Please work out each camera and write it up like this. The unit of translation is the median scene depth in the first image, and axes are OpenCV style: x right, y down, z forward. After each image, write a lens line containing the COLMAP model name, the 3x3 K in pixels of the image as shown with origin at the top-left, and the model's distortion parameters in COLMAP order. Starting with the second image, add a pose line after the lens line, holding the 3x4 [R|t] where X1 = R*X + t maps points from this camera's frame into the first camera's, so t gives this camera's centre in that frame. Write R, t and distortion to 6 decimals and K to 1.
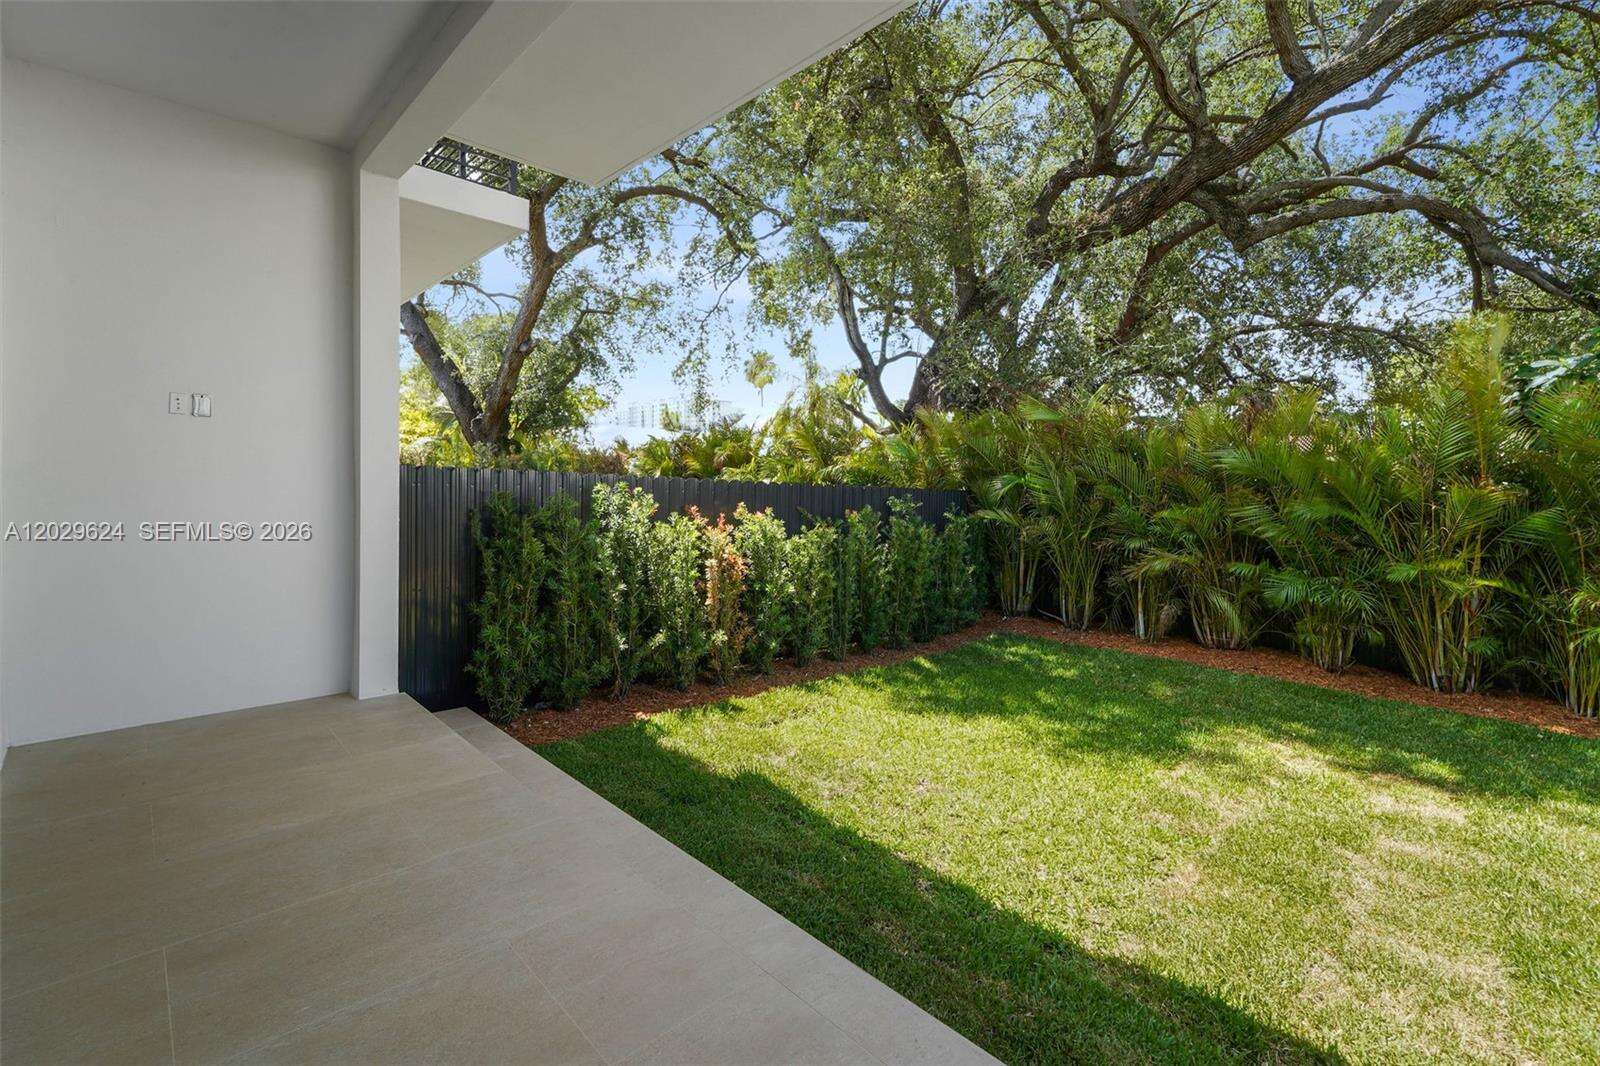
lens RADIAL K [[698.8, 0, 780.1], [0, 698.8, 483.3], [0, 0, 1]] dist [-0.001370, -0.000255]
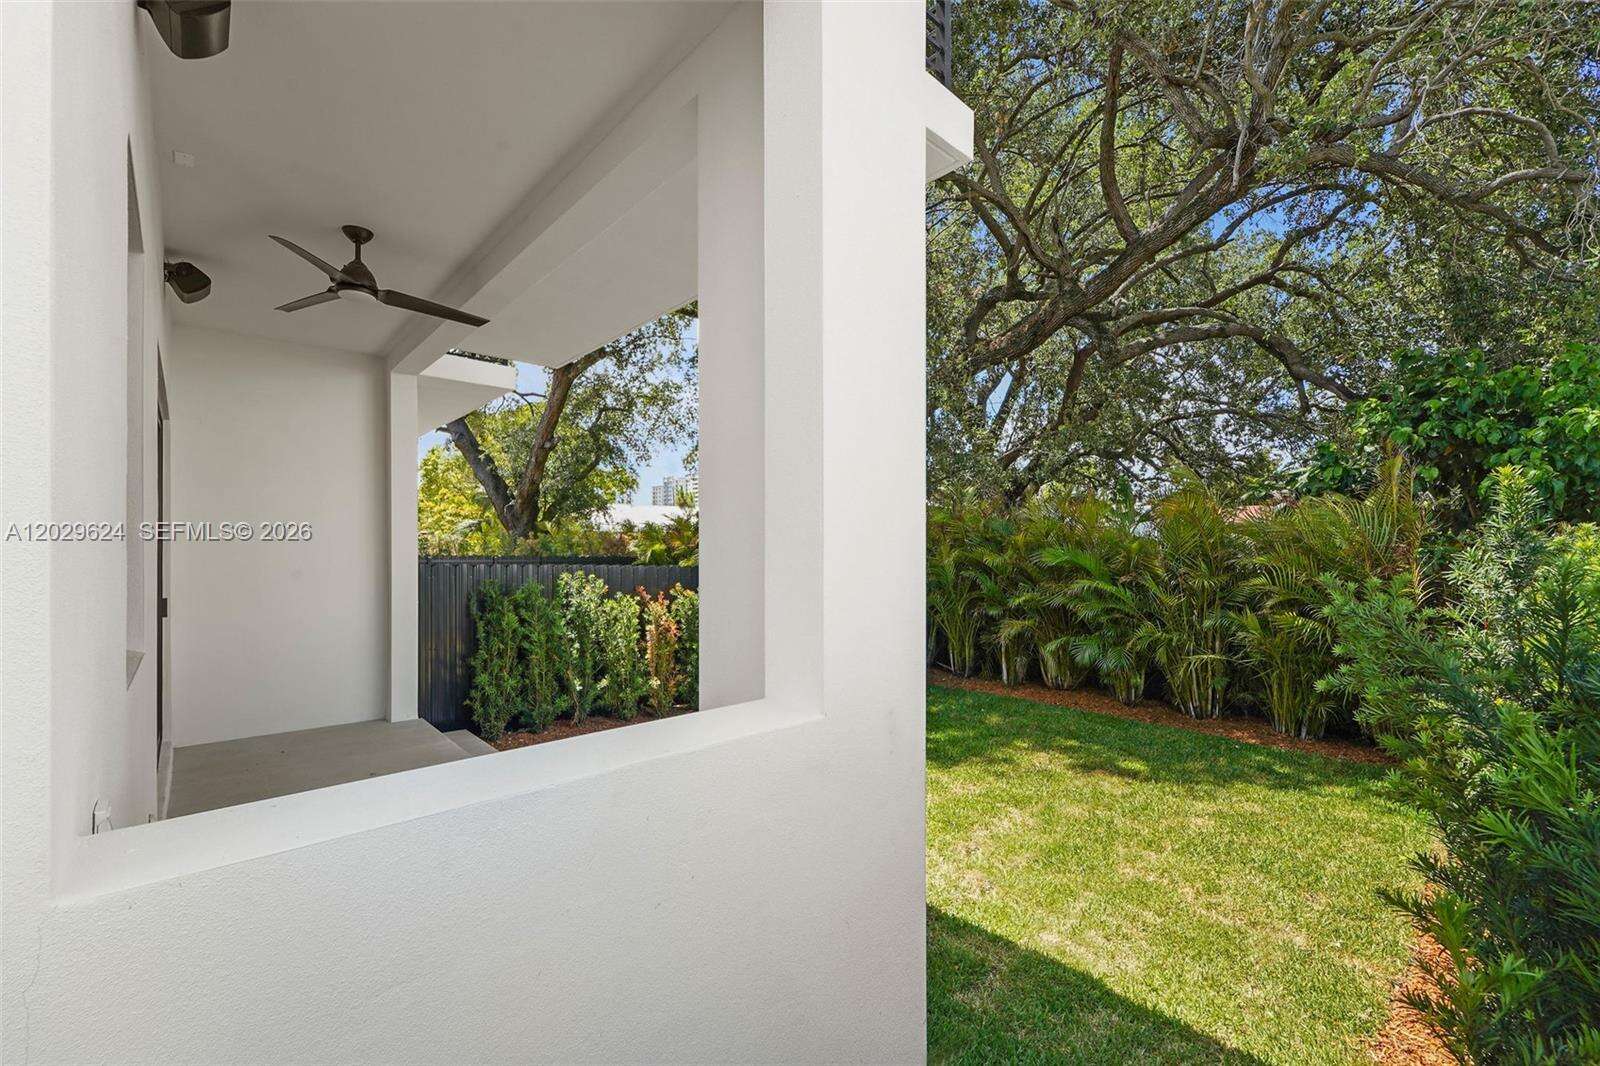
lens RADIAL K [[654.5, 0, 792.2], [0, 654.5, 546.6], [0, 0, 1]] dist [0.000869, -0.000049]
pose [[0.999702, -0.014764, -0.019421, 0.189292], [0.014590, 0.999852, -0.009079, -0.027730], [0.019552, 0.008793, 0.999770, -0.255755]]
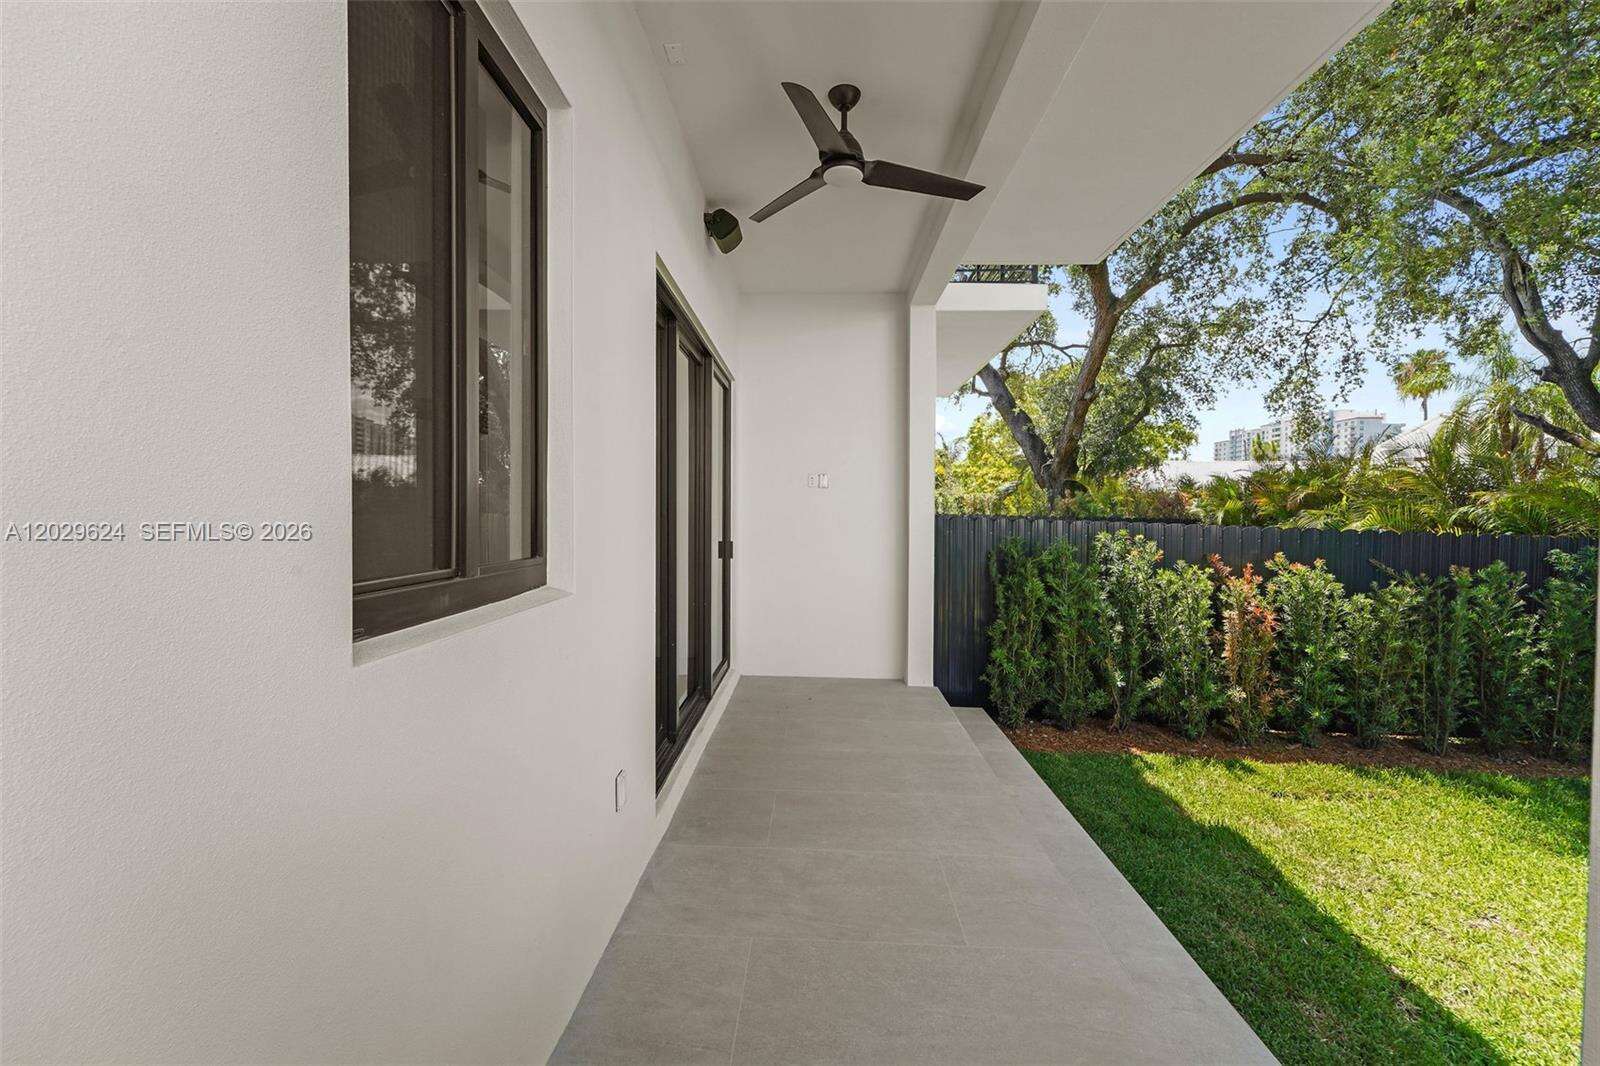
lens RADIAL K [[661.8, 0, 801.5], [0, 661.8, 525.6], [0, 0, 1]] dist [0.007011, 0.000059]
pose [[0.707804, 0.006333, -0.706380, 0.117023], [-0.001283, 0.999970, 0.007680, -0.013277], [0.706408, -0.004530, 0.707791, -0.054659]]
